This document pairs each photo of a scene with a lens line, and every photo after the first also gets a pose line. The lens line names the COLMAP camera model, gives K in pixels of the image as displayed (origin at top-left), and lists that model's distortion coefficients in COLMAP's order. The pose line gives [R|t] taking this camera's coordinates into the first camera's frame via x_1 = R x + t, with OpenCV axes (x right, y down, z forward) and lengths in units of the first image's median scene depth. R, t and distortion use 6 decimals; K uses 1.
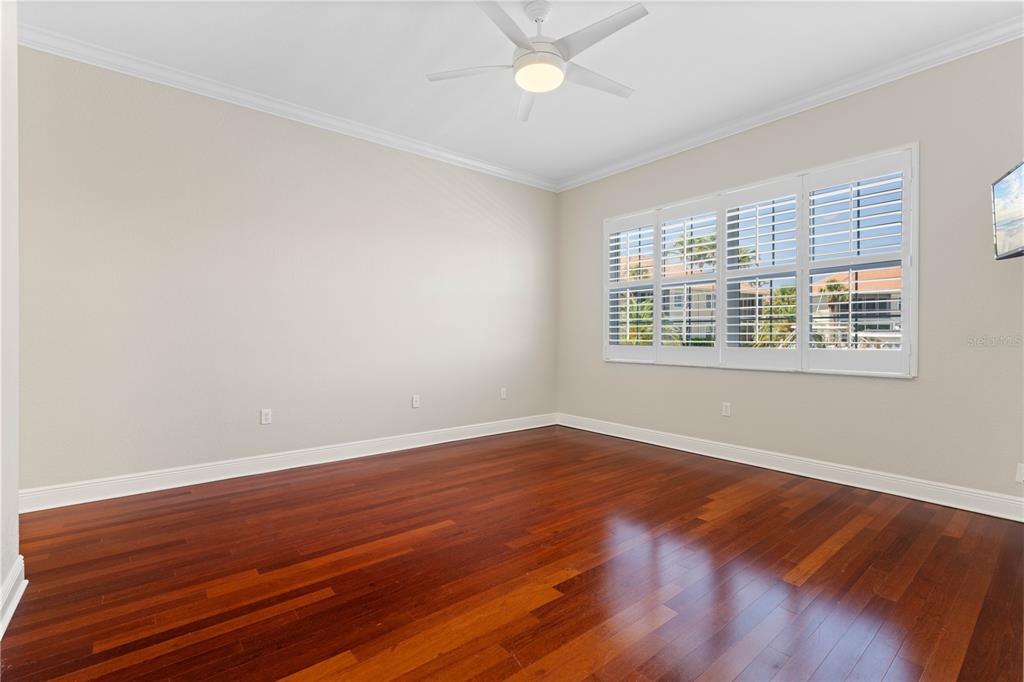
lens RADIAL K [[462.5, 0, 512.0], [0, 462.5, 341.0], [0, 0, 1]] dist [-0.002238, 0.000670]
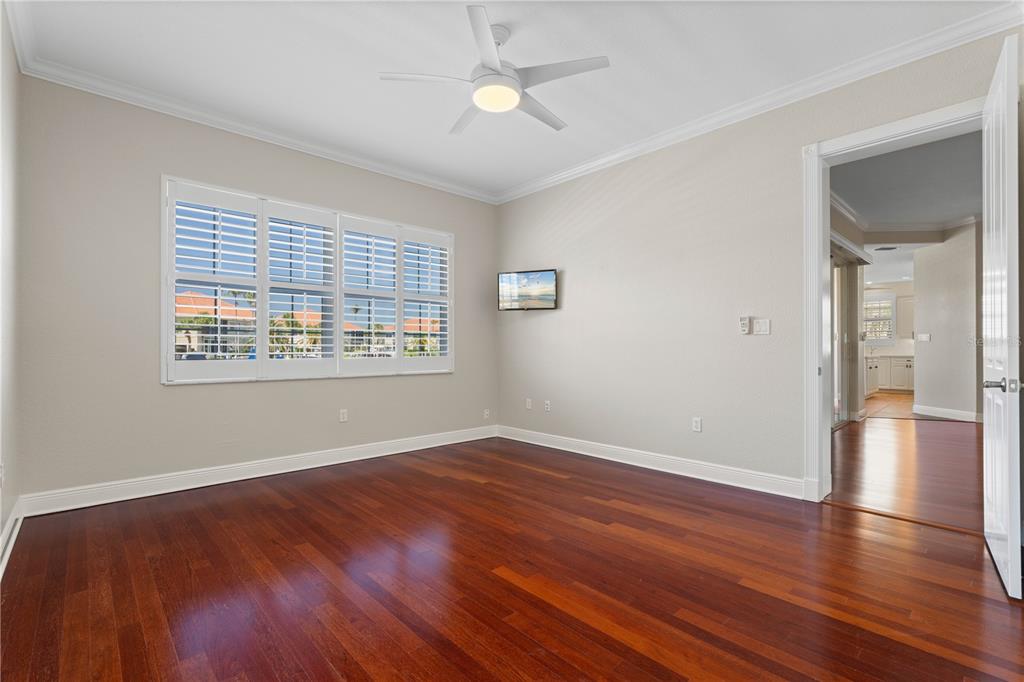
lens RADIAL K [[460.4, 0, 513.6], [0, 460.4, 357.6], [0, 0, 1]] dist [-0.003050, -0.000033]
pose [[-0.066437, -0.020601, 0.997578, -0.940892], [0.010175, 0.999721, 0.021323, -0.010436], [-0.997739, 0.011567, -0.066209, 1.003023]]
